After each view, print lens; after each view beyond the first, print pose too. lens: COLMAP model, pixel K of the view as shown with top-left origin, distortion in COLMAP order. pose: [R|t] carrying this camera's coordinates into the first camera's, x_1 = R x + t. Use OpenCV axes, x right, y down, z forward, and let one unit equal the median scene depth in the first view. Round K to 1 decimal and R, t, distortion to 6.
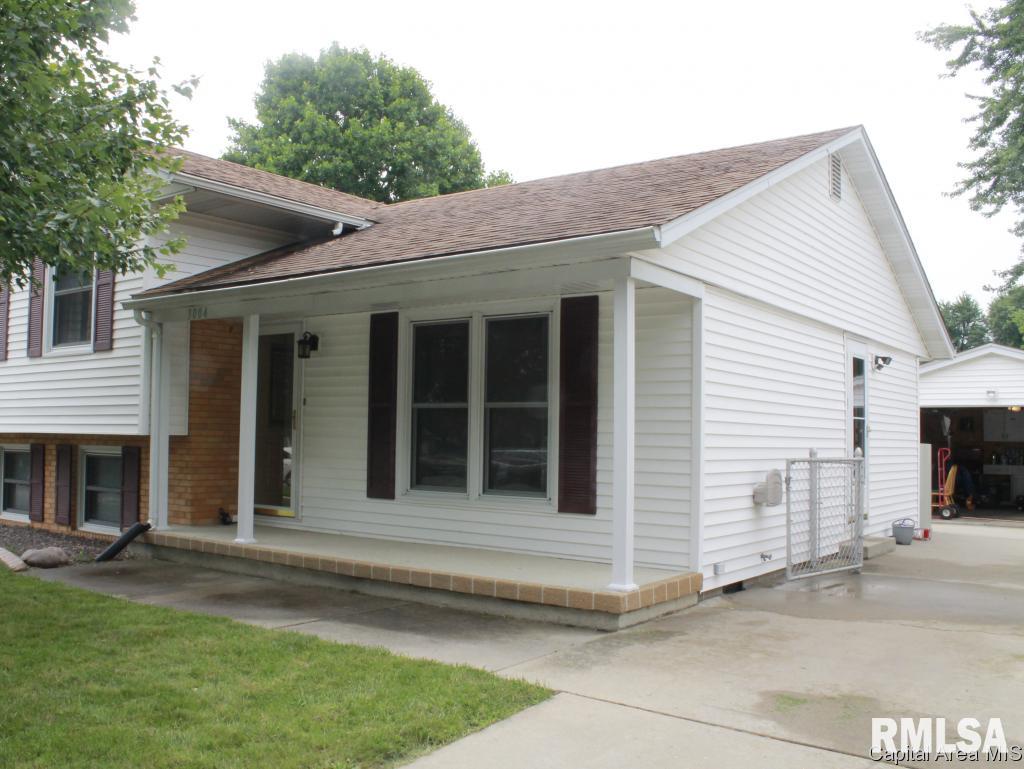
lens RADIAL K [[973.8, 0, 461.1], [0, 973.8, 384.3], [0, 0, 1]] dist [-0.179651, 0.207221]
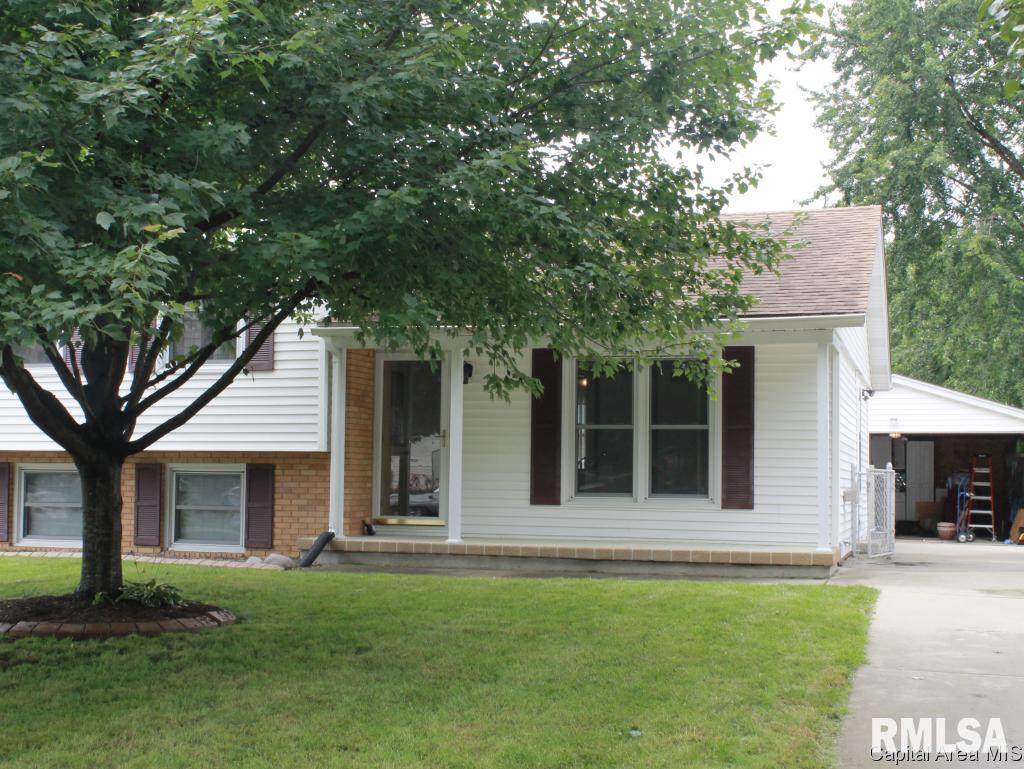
lens RADIAL K [[1442.9, 0, 512.0], [0, 1442.9, 384.5], [0, 0, 1]] dist [-0.090779, 0.032240]
pose [[0.930231, 0.021528, 0.366342, -0.792480], [-0.018610, 0.999761, -0.011496, -0.008398], [-0.366502, 0.003876, 0.930409, -0.643077]]
